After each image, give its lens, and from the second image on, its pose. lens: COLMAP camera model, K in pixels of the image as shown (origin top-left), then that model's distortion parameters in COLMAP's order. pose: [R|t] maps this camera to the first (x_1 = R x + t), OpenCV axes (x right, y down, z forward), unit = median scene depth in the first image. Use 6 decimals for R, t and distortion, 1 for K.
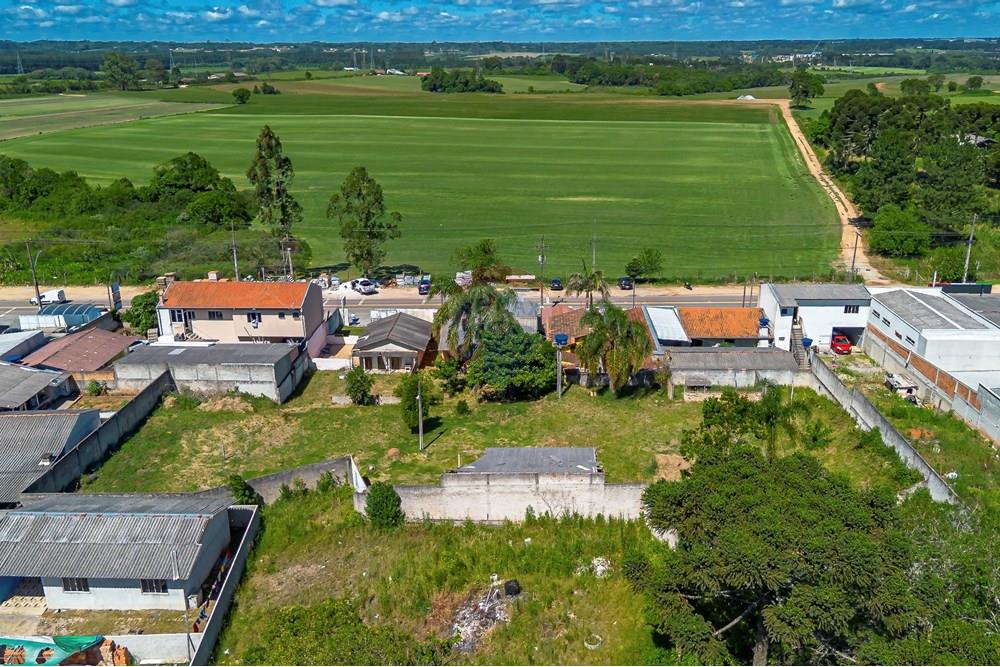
lens RADIAL K [[839.5, 0, 500.0], [0, 839.5, 333.5], [0, 0, 1]] dist [0.079517, -0.091085]
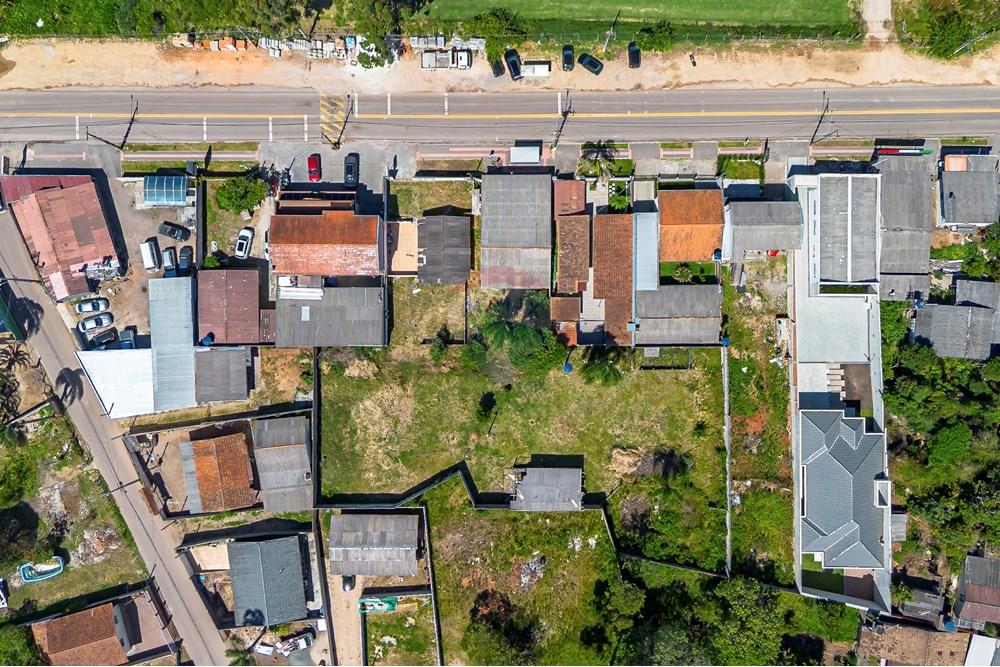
lens RADIAL K [[844.2, 0, 500.0], [0, 844.2, 333.5], [0, 0, 1]] dist [0.062001, -0.059900]
pose [[0.998923, -0.046301, -0.003013, -0.040078], [0.017451, 0.314759, 0.949011, -1.277911], [-0.042992, -0.948042, 0.315228, 0.465829]]
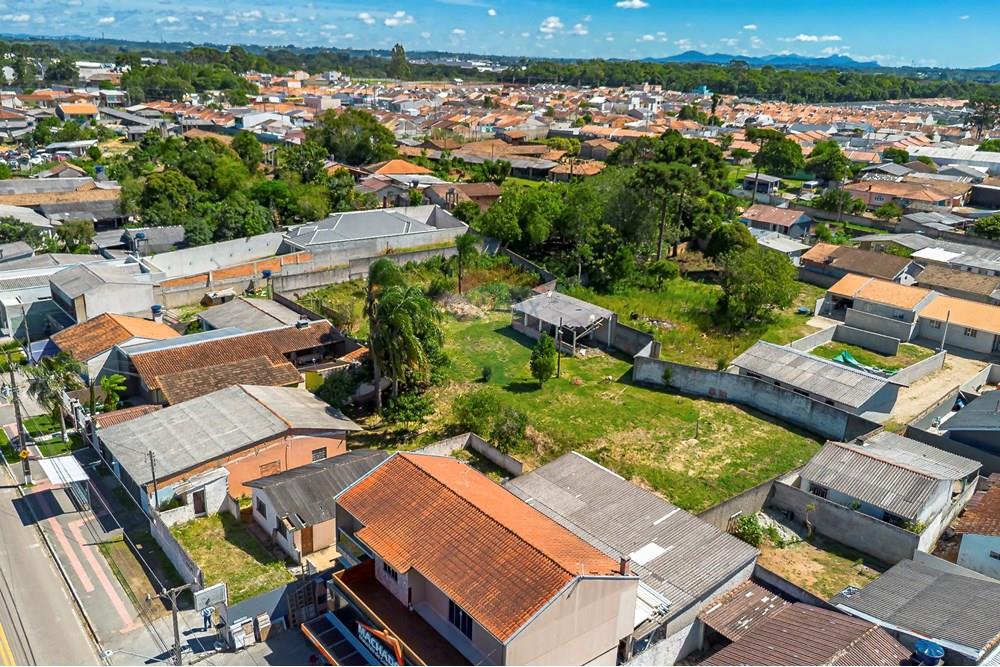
lens RADIAL K [[844.2, 0, 500.0], [0, 844.2, 333.5], [0, 0, 1]] dist [0.062001, -0.059900]
pose [[-0.658223, -0.248603, 0.710591, -0.650311], [0.217782, 0.840662, 0.495841, -0.388564], [-0.720634, 0.481128, -0.499201, 1.217934]]
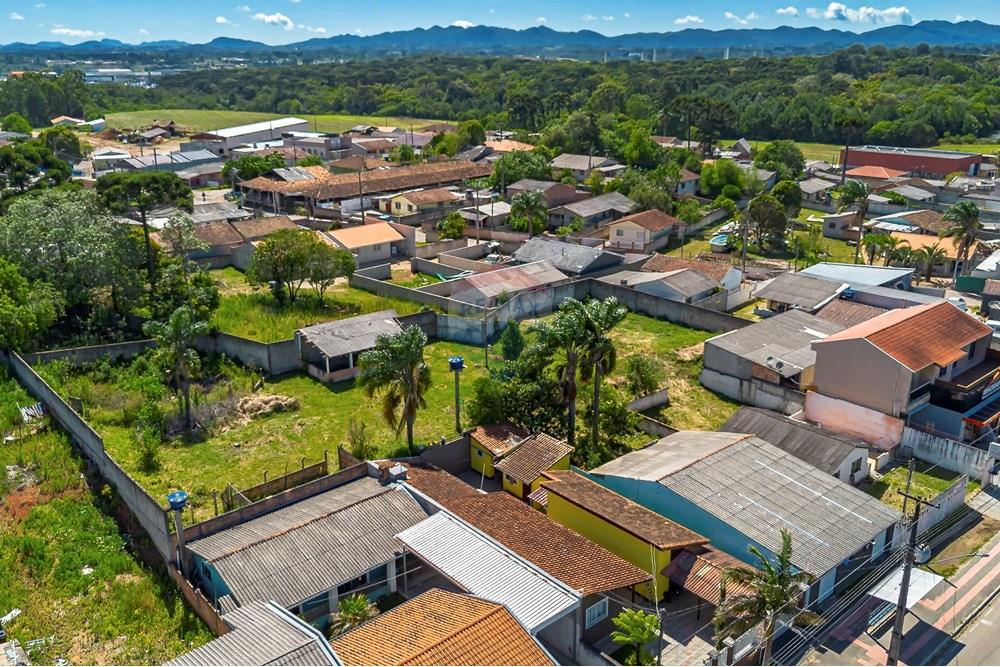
lens RADIAL K [[844.2, 0, 500.0], [0, 844.2, 333.5], [0, 0, 1]] dist [0.062001, -0.059900]
pose [[-0.721834, 0.229652, -0.652851, 0.486451], [-0.215878, 0.821552, 0.527683, -0.391542], [0.657535, 0.521836, -0.543447, 1.221635]]
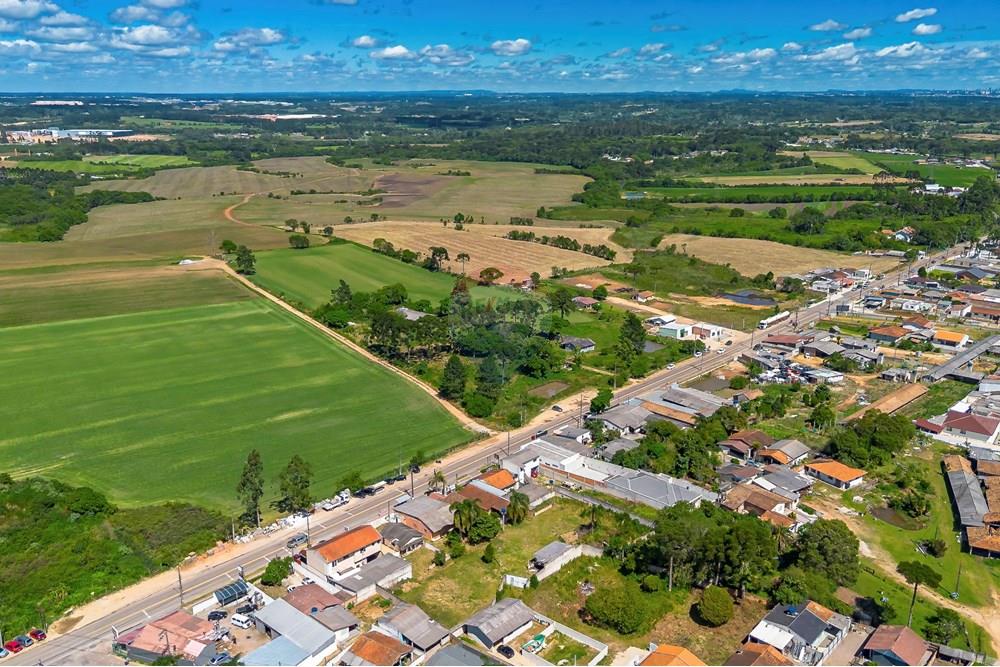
lens RADIAL K [[839.5, 0, 500.0], [0, 839.5, 333.5], [0, 0, 1]] dist [0.079517, -0.091085]
pose [[0.661595, -0.201174, 0.722372, -1.515389], [0.240160, 0.969443, 0.050027, -0.582976], [-0.710362, 0.140388, 0.689693, -0.823997]]
